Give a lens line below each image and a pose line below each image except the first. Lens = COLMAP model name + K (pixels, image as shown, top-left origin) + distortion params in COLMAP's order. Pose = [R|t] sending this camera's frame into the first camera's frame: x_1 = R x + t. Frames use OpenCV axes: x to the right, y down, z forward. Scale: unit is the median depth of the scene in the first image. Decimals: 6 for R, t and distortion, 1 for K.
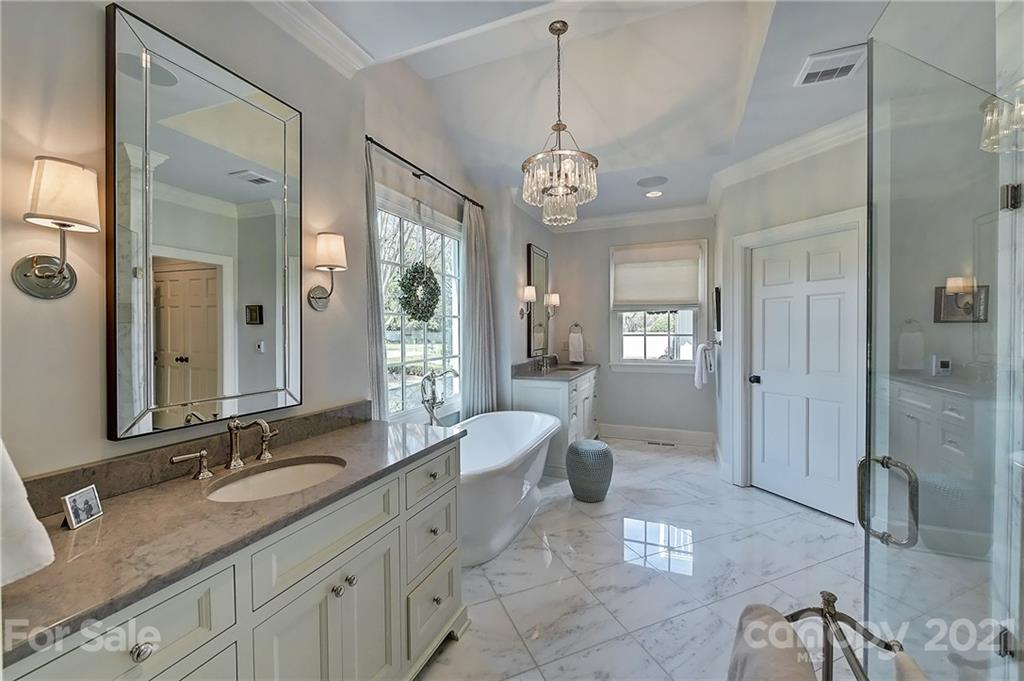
lens RADIAL K [[402.4, 0, 517.6], [0, 402.4, 337.4], [0, 0, 1]] dist [0.000618, -0.000086]
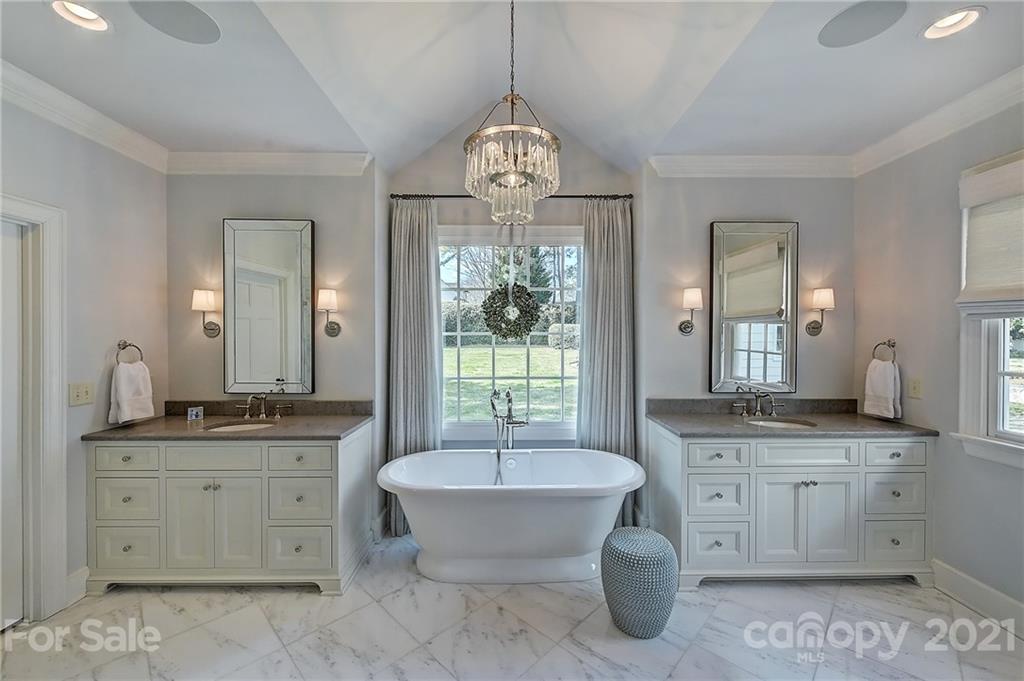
lens RADIAL K [[402.4, 0, 515.4], [0, 402.4, 333.8], [0, 0, 1]] dist [0.000618, -0.000086]
pose [[0.385468, 0.008684, -0.922681, 0.854177], [-0.023071, 0.999734, -0.000230, -0.067370], [0.922433, 0.021375, 0.385565, 0.708087]]
